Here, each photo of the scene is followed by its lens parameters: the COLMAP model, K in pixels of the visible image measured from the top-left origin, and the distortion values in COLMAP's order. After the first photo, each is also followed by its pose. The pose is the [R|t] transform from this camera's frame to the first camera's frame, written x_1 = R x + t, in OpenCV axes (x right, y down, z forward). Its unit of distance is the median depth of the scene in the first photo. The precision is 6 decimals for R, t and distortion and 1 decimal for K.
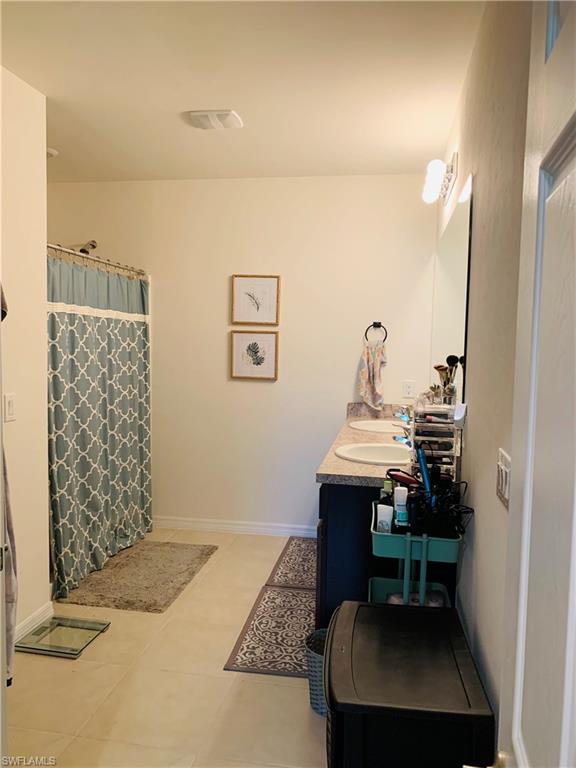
lens RADIAL K [[584.5, 0, 284.9], [0, 584.5, 382.0], [0, 0, 1]] dist [0.011215, -0.011559]
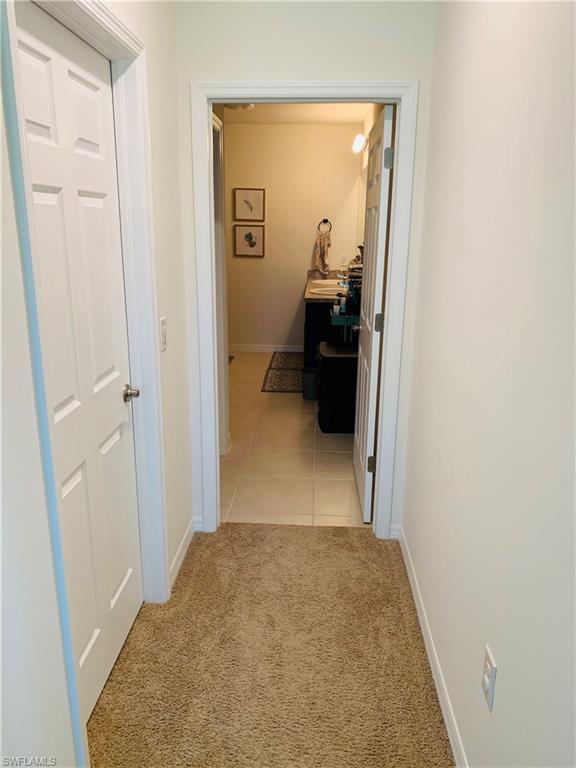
lens RADIAL K [[584.5, 0, 286.4], [0, 584.5, 388.4], [0, 0, 1]] dist [0.011215, -0.011559]
pose [[0.992614, -0.037654, 0.115323, -0.156147], [0.012793, 0.977801, 0.209145, 0.016235], [-0.120638, -0.206125, 0.971061, -0.666489]]
